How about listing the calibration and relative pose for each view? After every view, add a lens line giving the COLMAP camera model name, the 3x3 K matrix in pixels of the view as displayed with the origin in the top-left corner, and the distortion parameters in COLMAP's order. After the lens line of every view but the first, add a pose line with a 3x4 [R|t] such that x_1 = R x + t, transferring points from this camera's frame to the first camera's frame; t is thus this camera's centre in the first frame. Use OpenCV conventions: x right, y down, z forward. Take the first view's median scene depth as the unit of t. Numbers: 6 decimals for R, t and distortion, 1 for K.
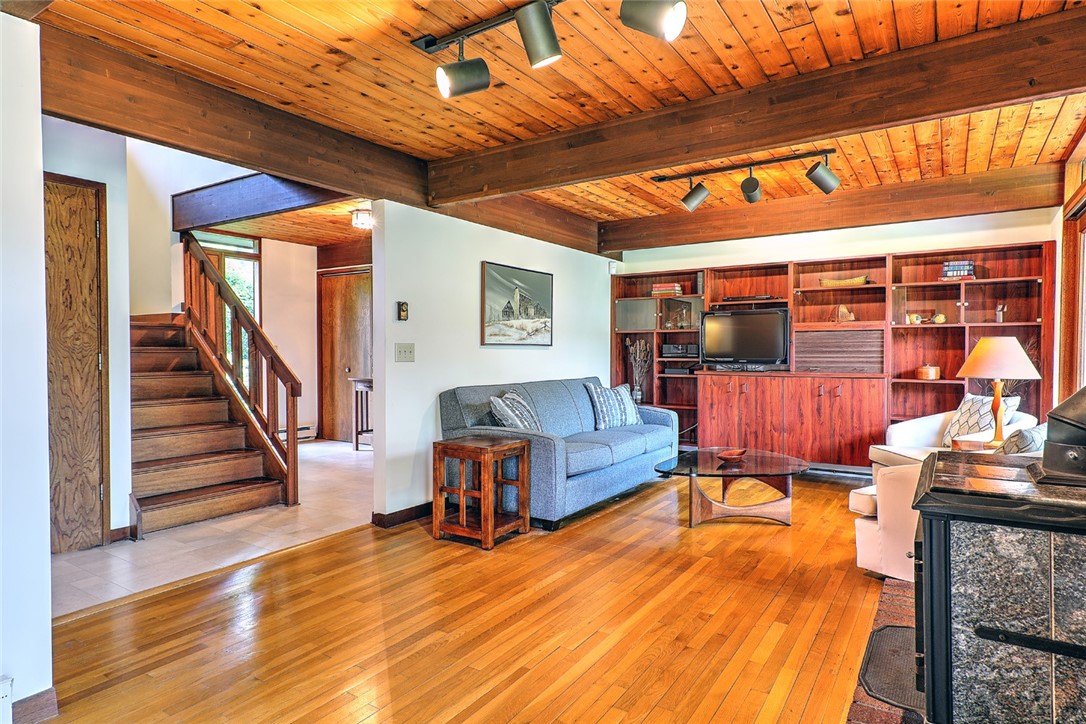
lens RADIAL K [[613.4, 0, 543.0], [0, 613.4, 362.0], [0, 0, 1]] dist [0.022009, 0.000164]
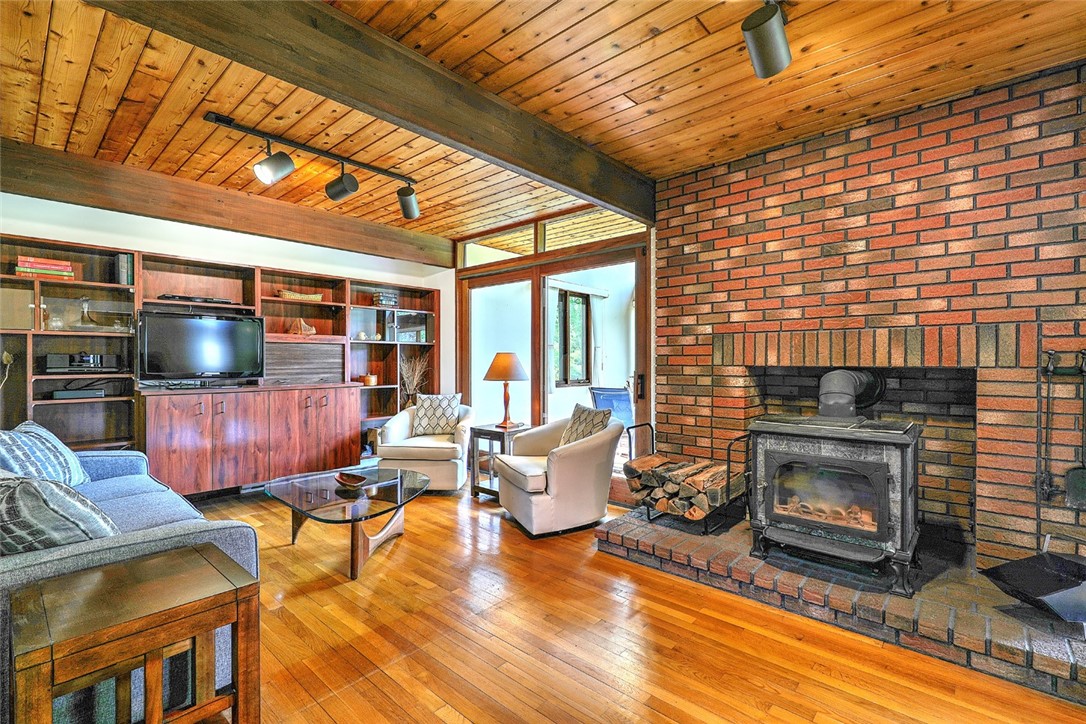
lens RADIAL K [[485.5, 0, 543.3], [0, 485.5, 363.8], [0, 0, 1]] dist [0.001881, -0.000082]
pose [[0.149766, -0.005120, 0.988708, -0.268670], [0.021404, 0.999769, 0.001935, -0.009568], [-0.988490, 0.020873, 0.149841, 0.485714]]
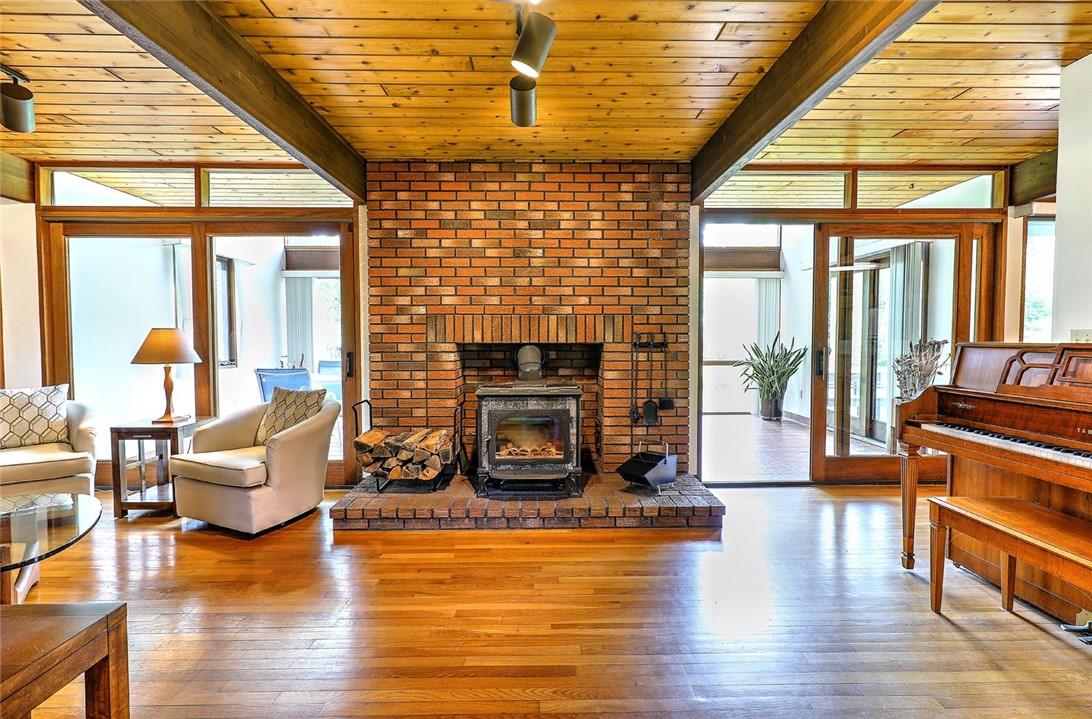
lens RADIAL K [[518.1, 0, 547.6], [0, 518.1, 357.3], [0, 0, 1]] dist [-0.000083, -0.000193]
pose [[-0.564000, -0.030157, 0.825224, -0.324854], [0.018249, 0.998634, 0.048966, -0.013671], [-0.825573, 0.042676, -0.562679, 0.631869]]
